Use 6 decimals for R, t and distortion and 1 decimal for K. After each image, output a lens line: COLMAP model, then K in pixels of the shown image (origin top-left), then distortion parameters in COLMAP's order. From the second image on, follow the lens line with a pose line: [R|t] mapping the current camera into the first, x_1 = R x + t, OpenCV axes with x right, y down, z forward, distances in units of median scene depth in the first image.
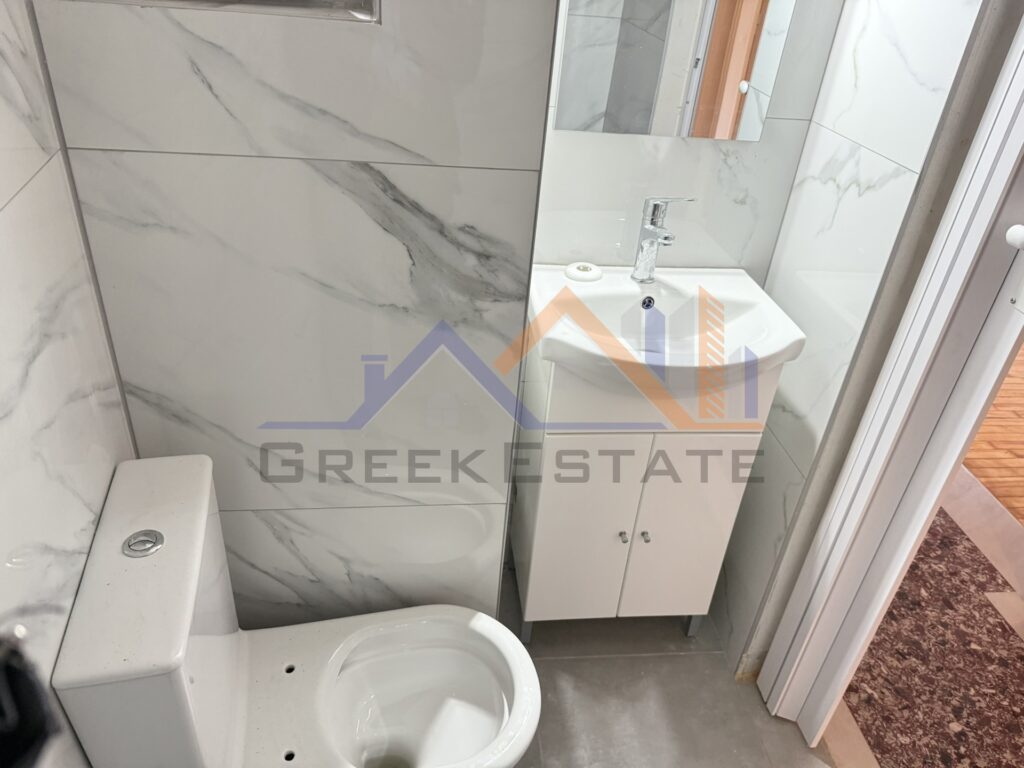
lens RADIAL K [[724.5, 0, 515.6], [0, 724.5, 382.8], [0, 0, 1]] dist [0.004494, -0.048535]
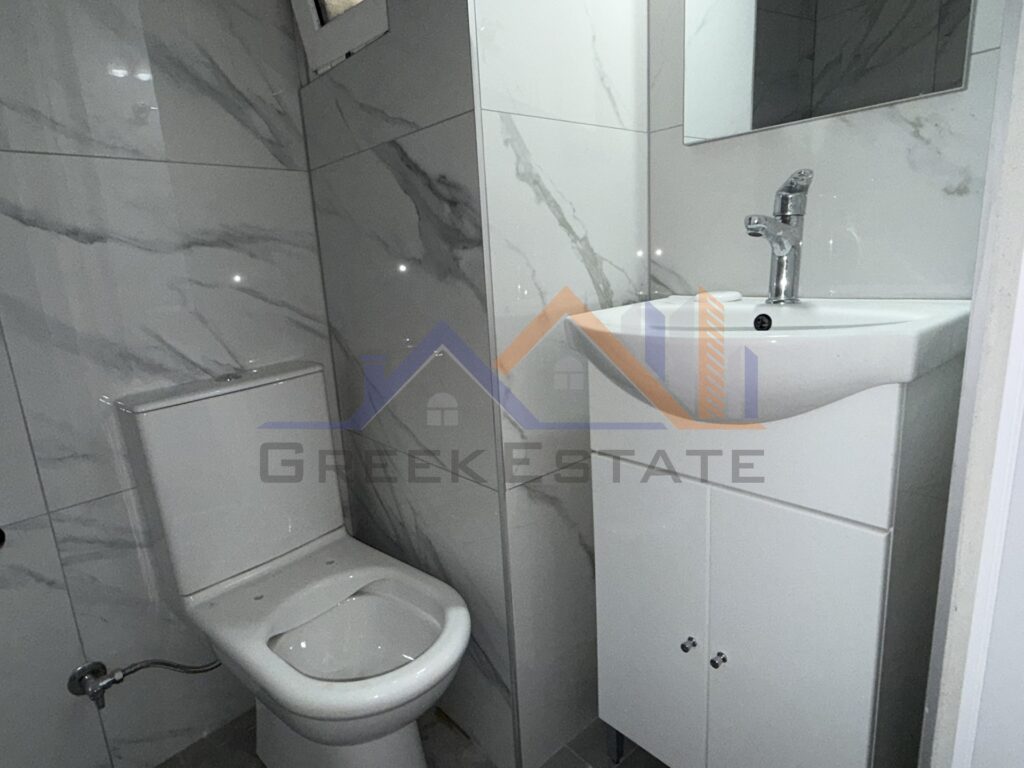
lens RADIAL K [[558.9, 0, 510.6], [0, 558.9, 387.5], [0, 0, 1]] dist [-0.022228, -0.000422]
pose [[0.547397, 0.067709, -0.834129, 0.740303], [-0.353935, 0.921924, -0.157435, 0.190137], [0.758344, 0.381407, 0.528623, 0.725957]]
